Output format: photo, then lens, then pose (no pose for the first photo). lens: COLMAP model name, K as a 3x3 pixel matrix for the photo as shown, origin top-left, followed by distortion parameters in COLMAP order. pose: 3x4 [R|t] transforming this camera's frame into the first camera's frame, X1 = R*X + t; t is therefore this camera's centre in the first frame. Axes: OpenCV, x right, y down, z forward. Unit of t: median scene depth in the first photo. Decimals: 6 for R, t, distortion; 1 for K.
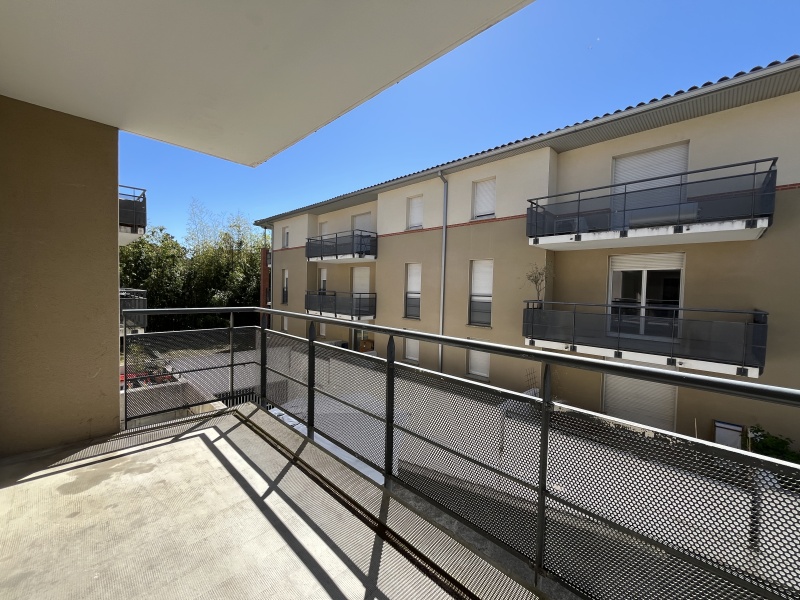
lens RADIAL K [[322.5, 0, 399.8], [0, 322.5, 298.7], [0, 0, 1]] dist [-0.002182, 0.000382]
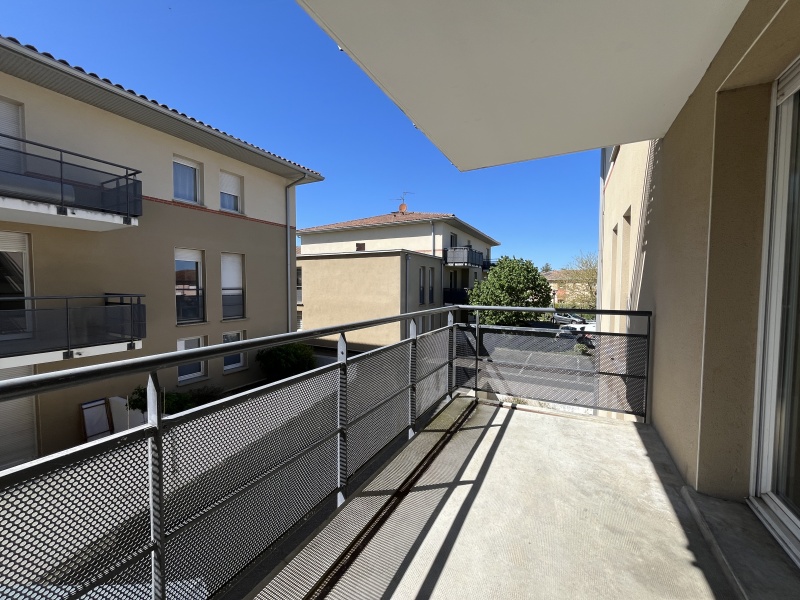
lens RADIAL K [[322.5, 0, 400.4], [0, 322.5, 298.2], [0, 0, 1]] dist [-0.002182, 0.000382]
pose [[-0.254148, -0.070795, 0.964571, -0.289698], [0.020992, 0.996679, 0.078683, -0.019515], [-0.966938, 0.040246, -0.251817, 0.314020]]
